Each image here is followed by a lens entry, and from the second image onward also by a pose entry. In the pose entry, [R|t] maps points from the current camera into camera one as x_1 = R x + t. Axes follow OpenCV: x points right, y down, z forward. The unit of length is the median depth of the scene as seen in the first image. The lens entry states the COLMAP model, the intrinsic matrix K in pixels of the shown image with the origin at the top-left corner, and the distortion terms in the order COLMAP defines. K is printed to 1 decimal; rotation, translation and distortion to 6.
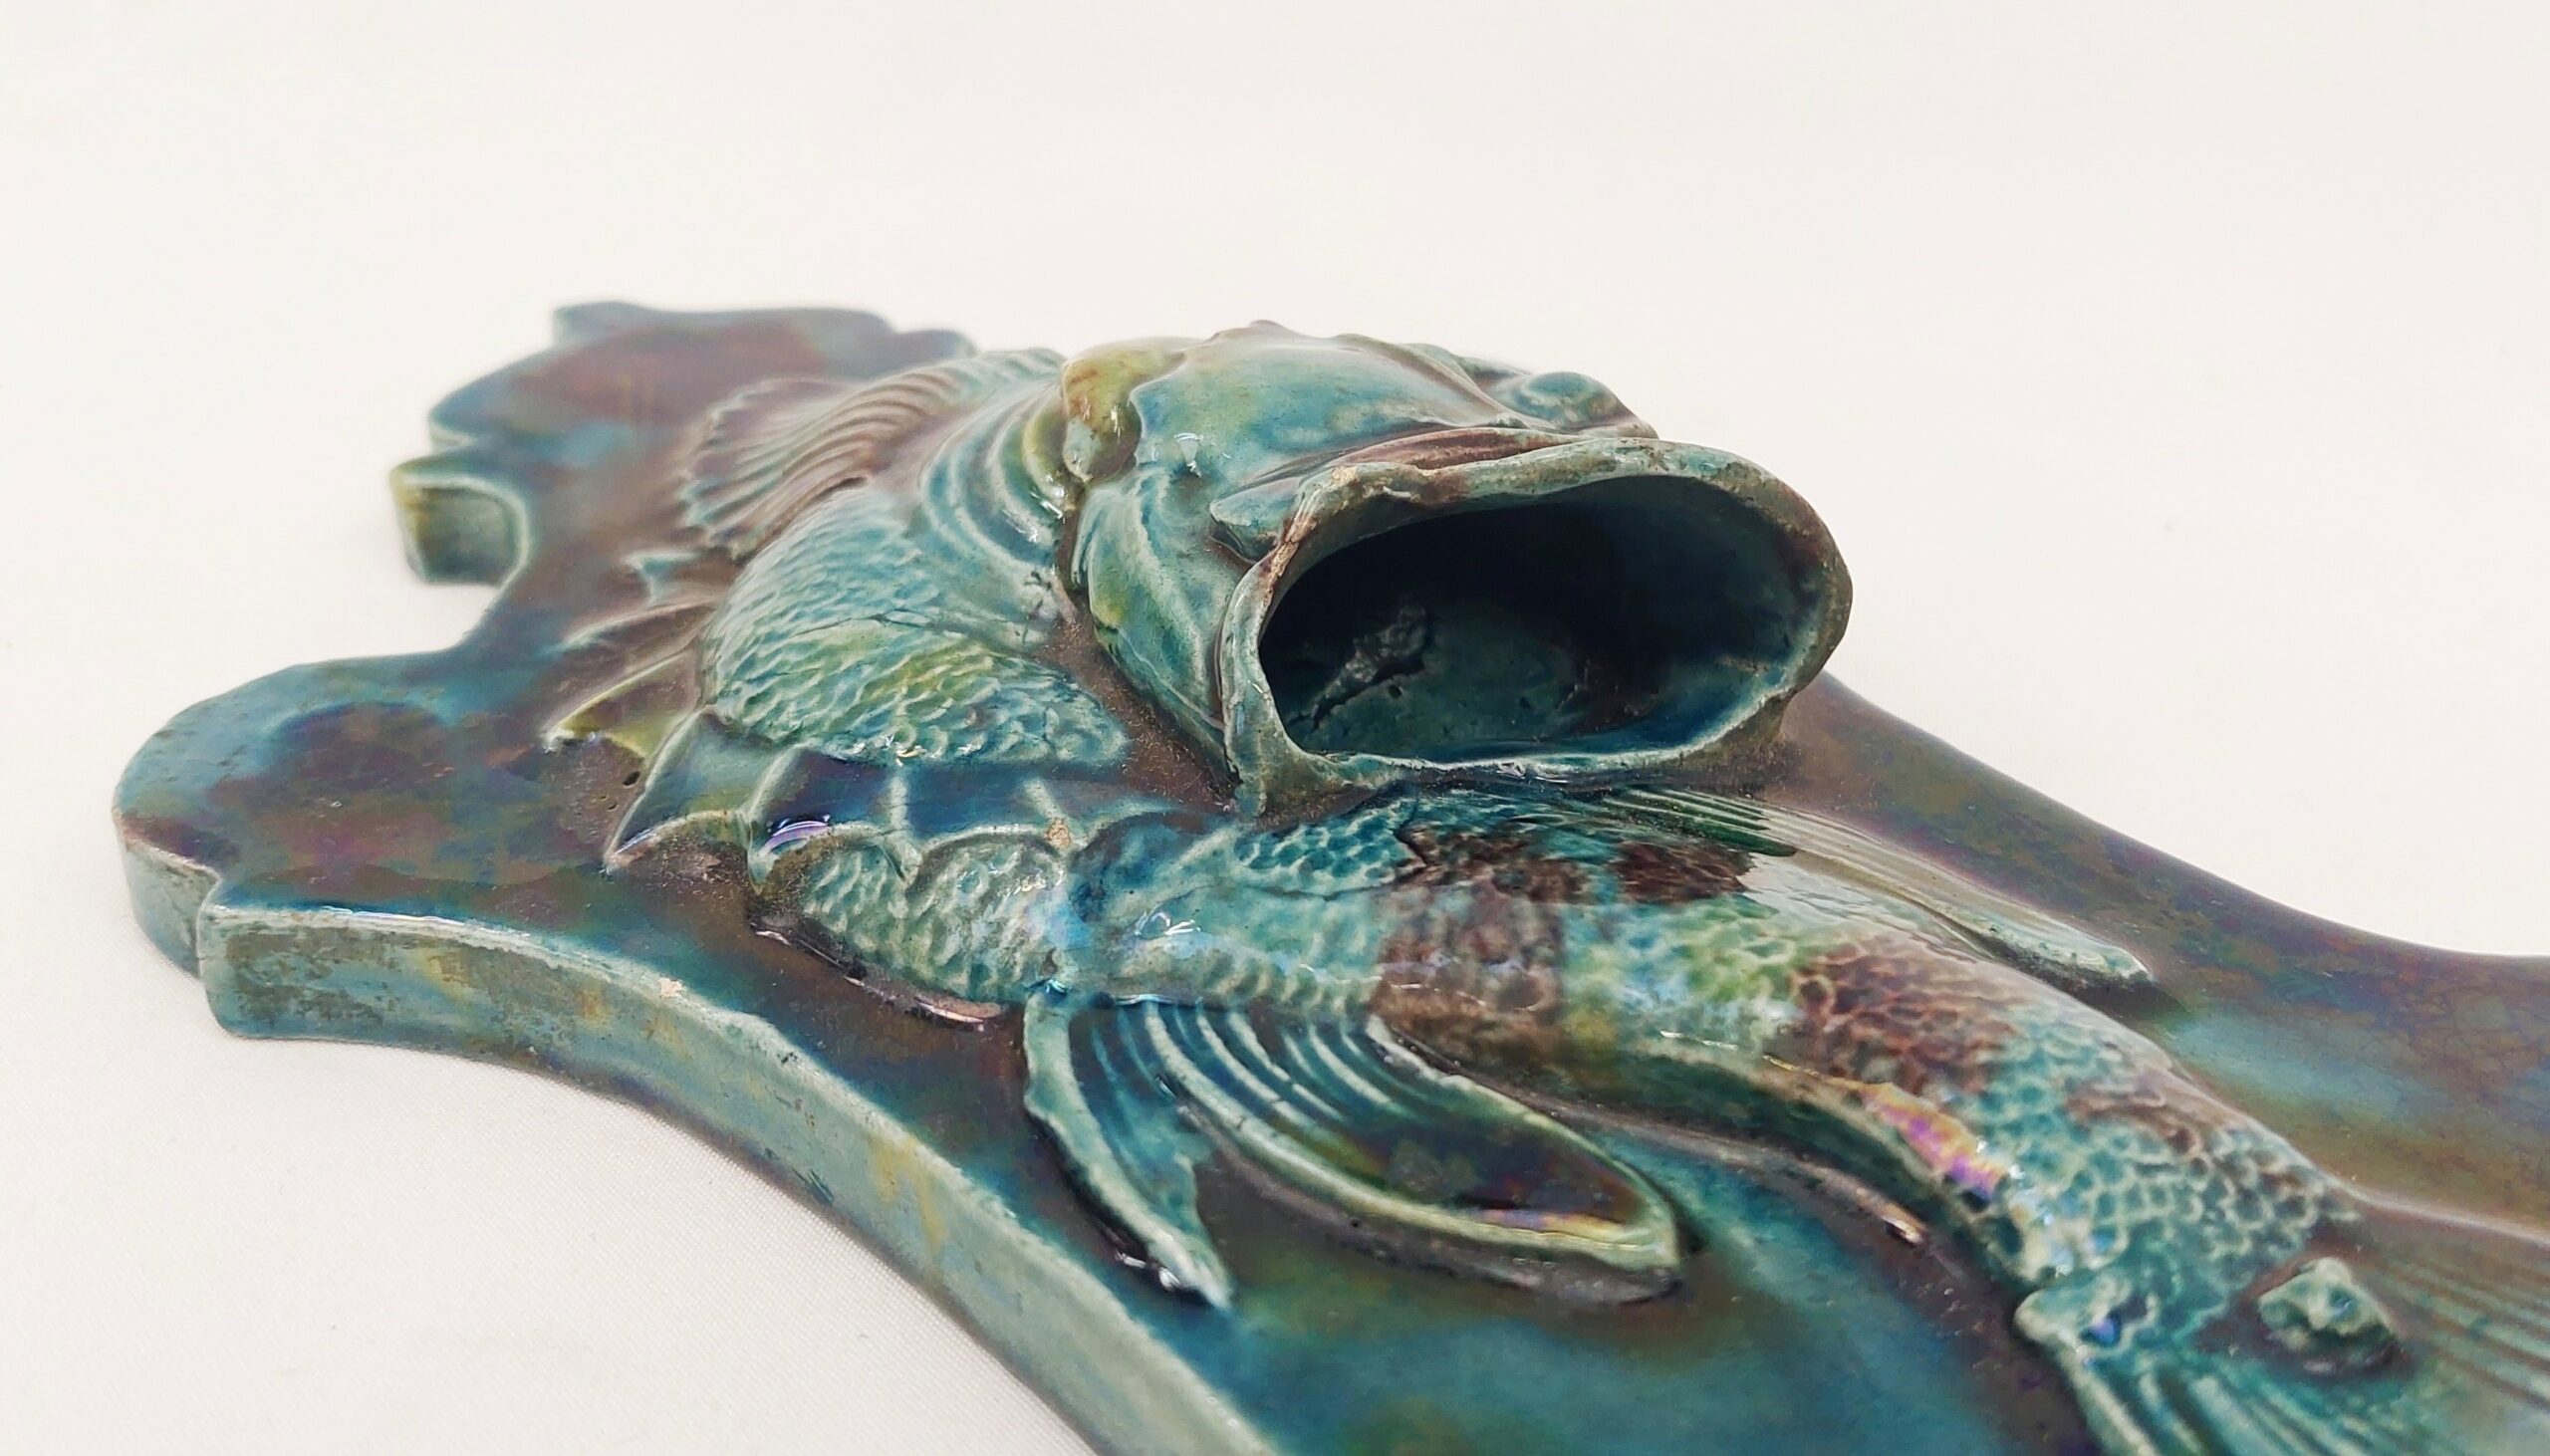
lens RADIAL K [[2406.9, 0, 1288.1], [0, 2406.9, 711.3], [0, 0, 1]] dist [-0.021441, 0.000000]
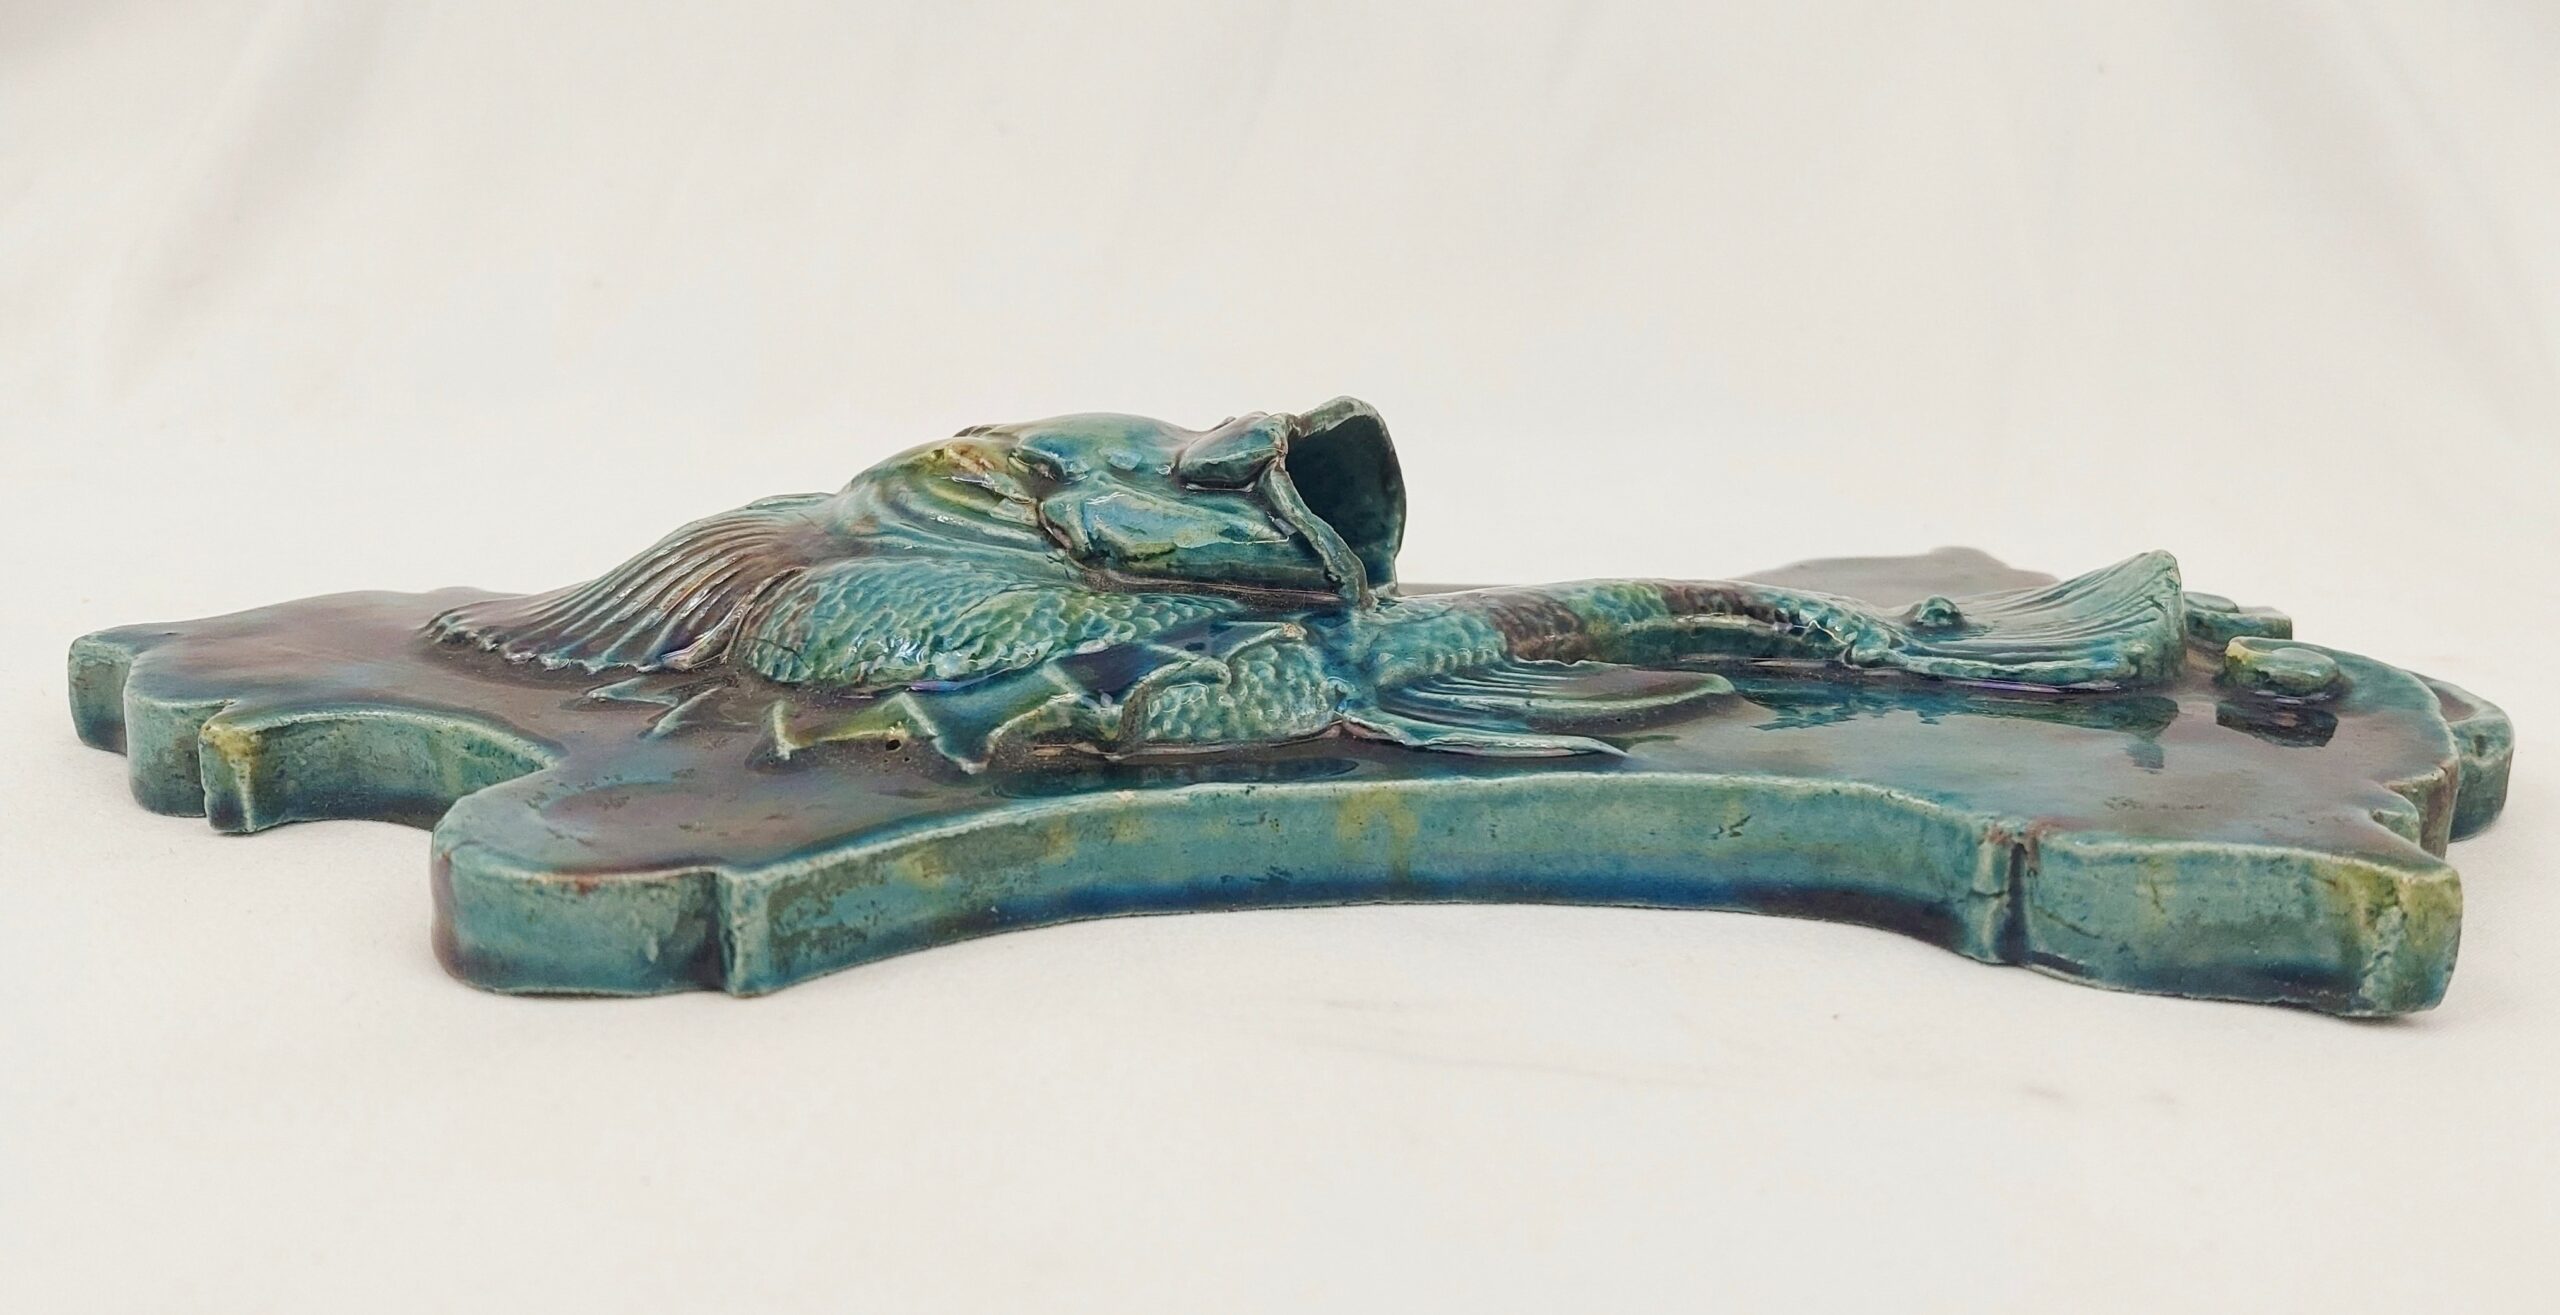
lens RADIAL K [[2513.8, 0, 1295.3], [0, 2513.8, 665.2], [0, 0, 1]] dist [0.000318, 0.000000]
pose [[0.628369, -0.182417, 0.756225, -1.239608], [0.372410, 0.924024, -0.086552, 0.199986], [-0.682981, 0.336012, 0.648562, -0.053708]]
